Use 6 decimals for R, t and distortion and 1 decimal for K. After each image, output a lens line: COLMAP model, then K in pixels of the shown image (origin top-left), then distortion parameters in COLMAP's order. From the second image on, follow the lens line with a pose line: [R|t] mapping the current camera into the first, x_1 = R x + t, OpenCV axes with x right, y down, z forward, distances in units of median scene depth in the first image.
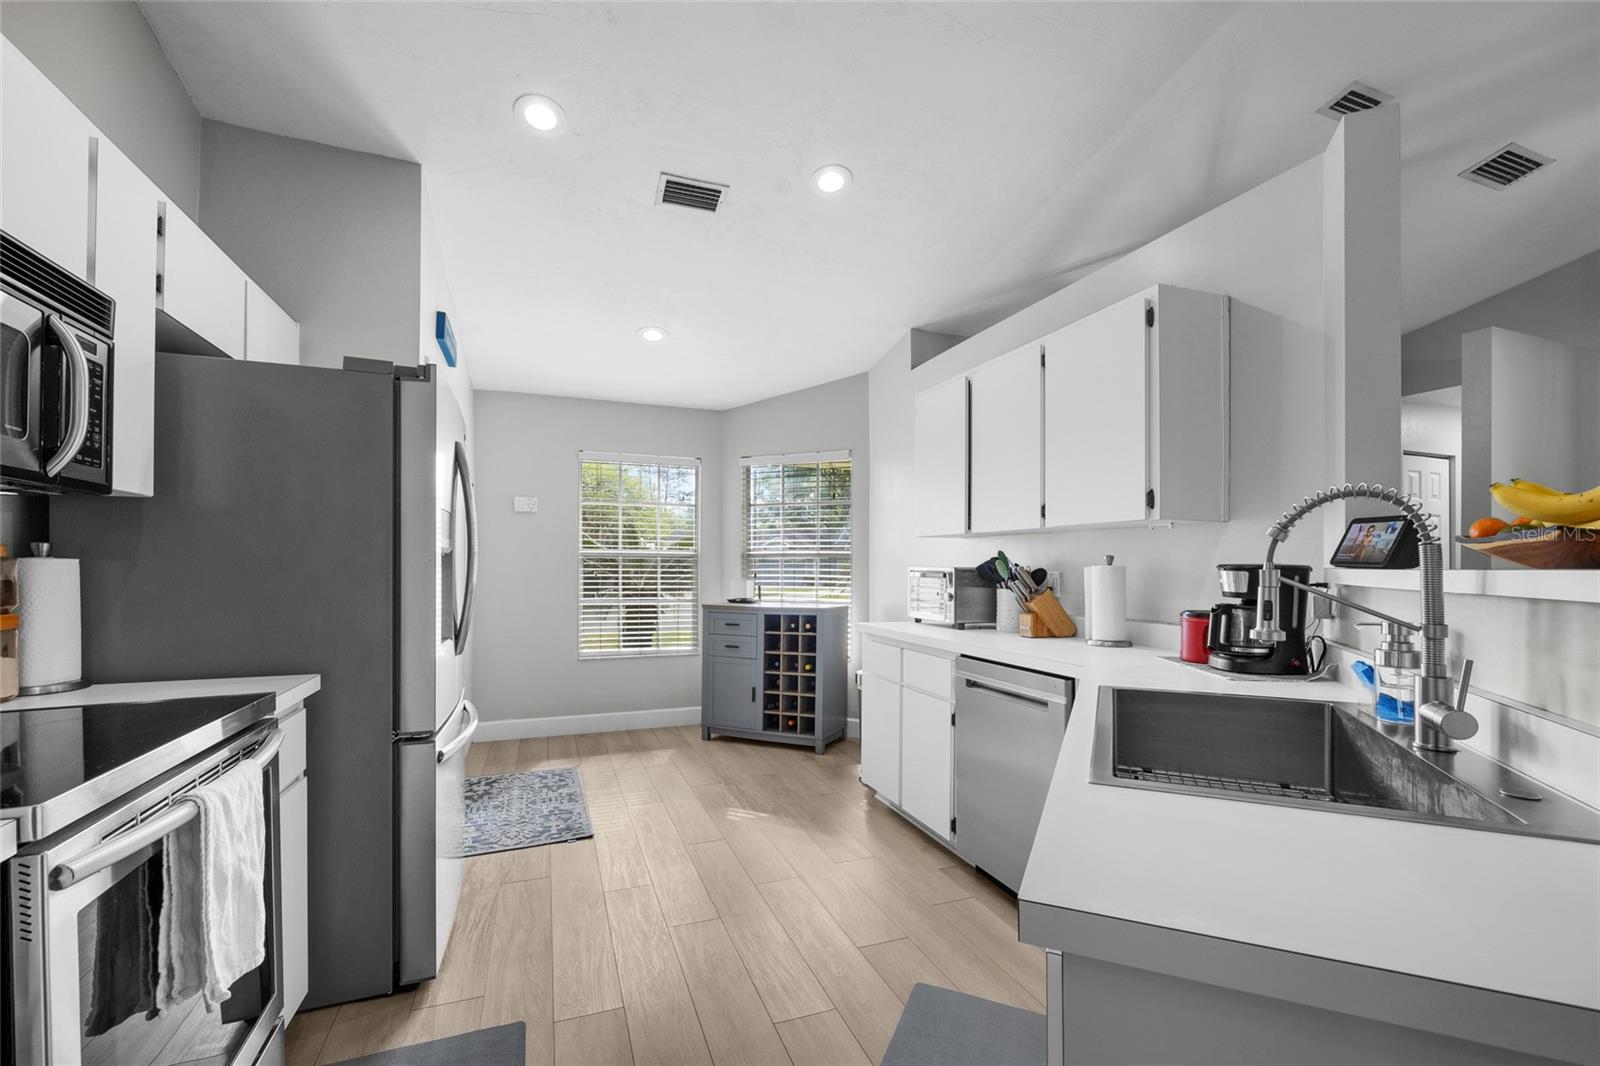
lens RADIAL K [[666.4, 0, 792.4], [0, 666.4, 565.4], [0, 0, 1]] dist [-0.000736, -0.000325]
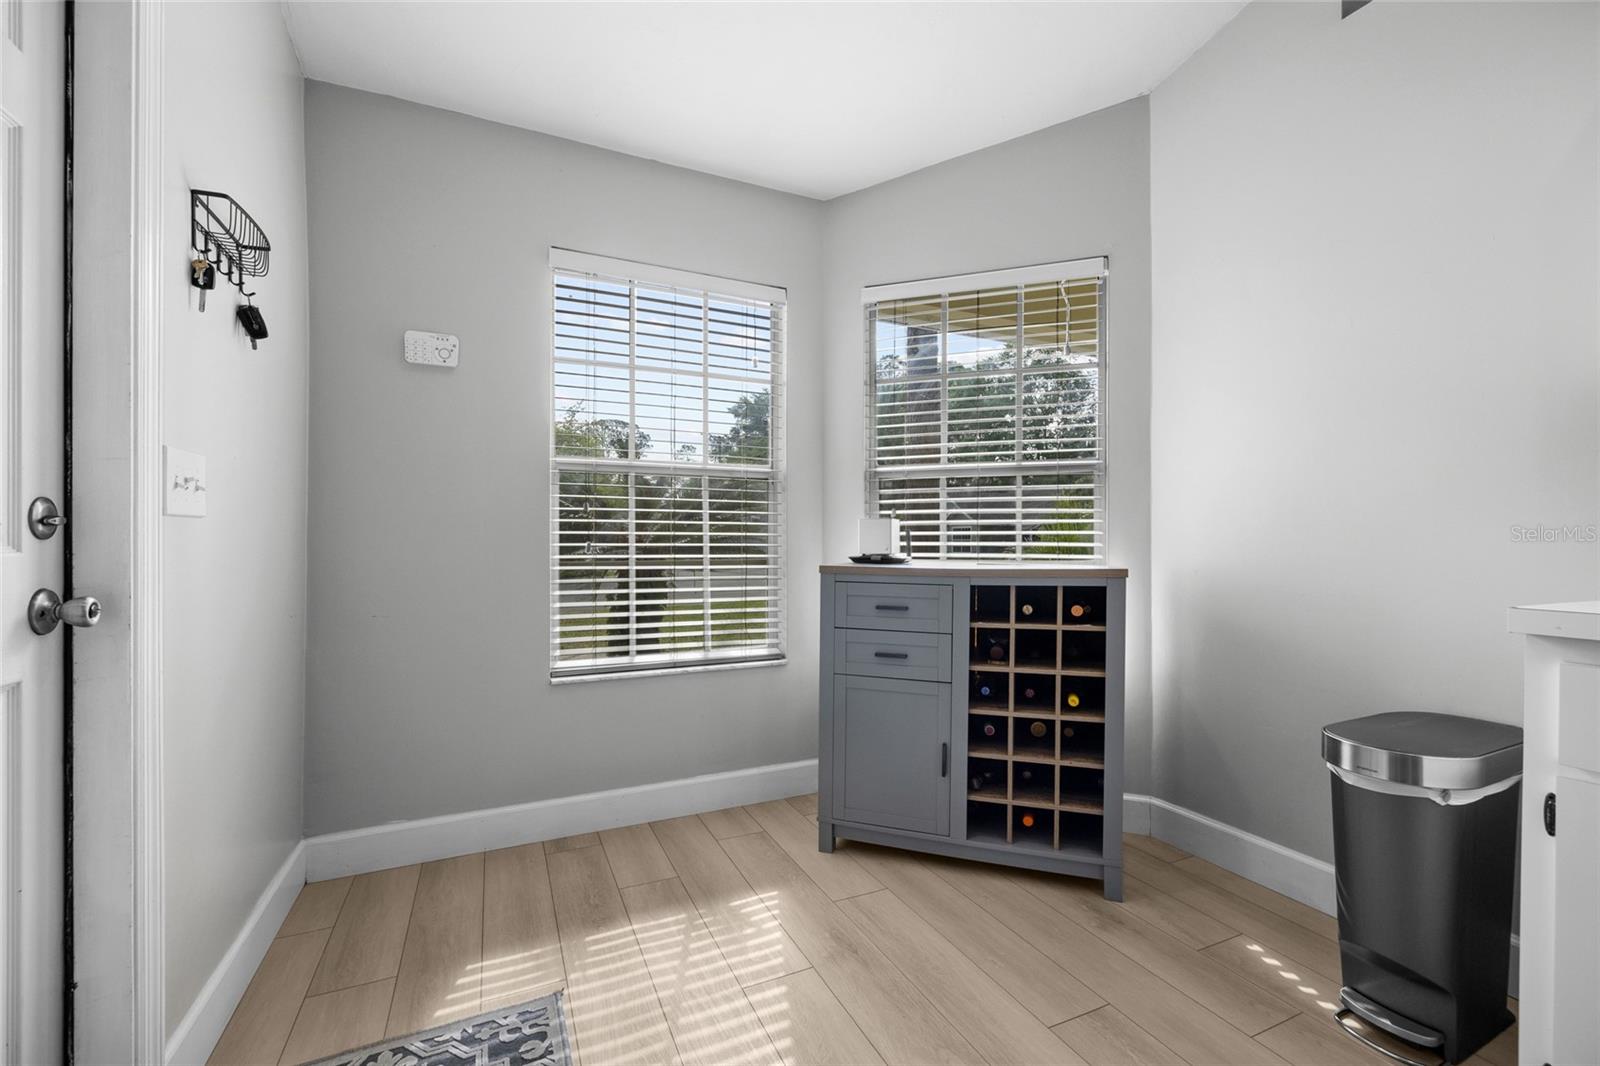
lens RADIAL K [[666.4, 0, 804.9], [0, 666.4, 537.2], [0, 0, 1]] dist [-0.000736, -0.000325]
pose [[0.996441, -0.003399, 0.084221, -0.192660], [0.003333, 0.999994, 0.000929, 0.039292], [-0.084224, -0.000645, 0.996447, 0.548350]]
